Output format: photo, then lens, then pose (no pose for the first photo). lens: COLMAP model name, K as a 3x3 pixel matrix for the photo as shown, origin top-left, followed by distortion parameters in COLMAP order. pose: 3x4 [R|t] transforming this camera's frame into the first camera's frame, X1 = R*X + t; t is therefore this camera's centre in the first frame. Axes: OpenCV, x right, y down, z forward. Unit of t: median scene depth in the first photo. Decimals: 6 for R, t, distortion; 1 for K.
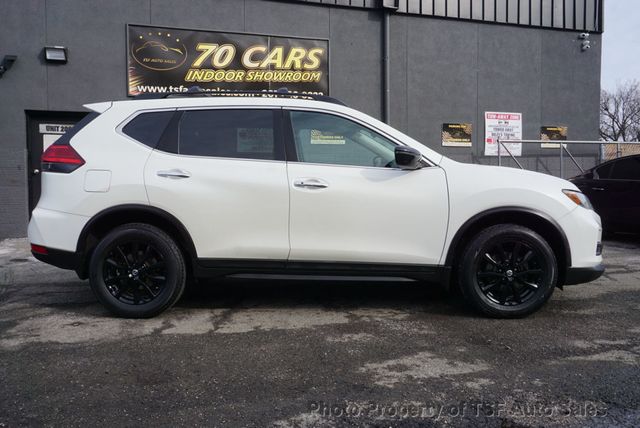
lens RADIAL K [[508.8, 0, 306.2], [0, 508.8, 189.0], [0, 0, 1]] dist [0.001446, -0.002860]
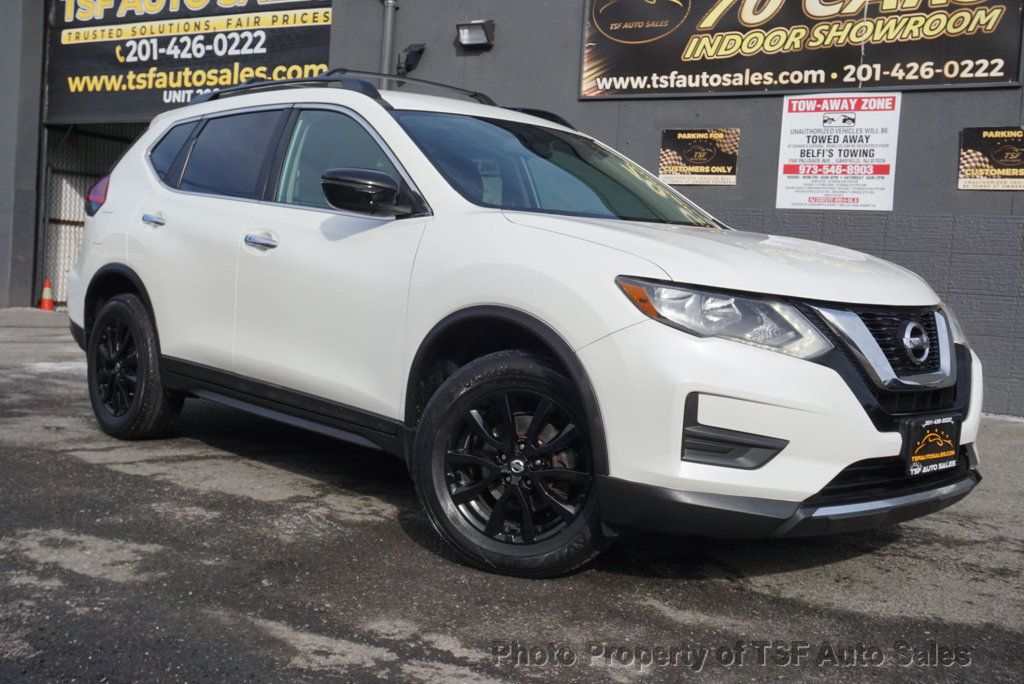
lens RADIAL K [[1104.7, 0, 519.0], [0, 1104.7, 342.0], [0, 0, 1]] dist [0.025941, 0.000000]
pose [[0.687219, 0.099357, -0.719623, 0.770158], [-0.072334, 0.995039, 0.068306, -0.007609], [0.722840, 0.005112, 0.690997, 0.259221]]
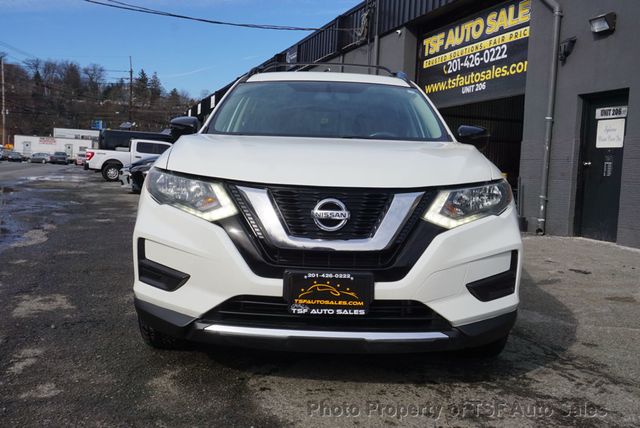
lens RADIAL K [[648.3, 0, 324.8], [0, 648.3, 215.8], [0, 0, 1]] dist [0.014777, 0.000000]
pose [[0.024042, 0.083772, -0.996195, 0.950241], [-0.053509, 0.995162, 0.082393, -0.019285], [0.998278, 0.051325, 0.028408, 0.827144]]
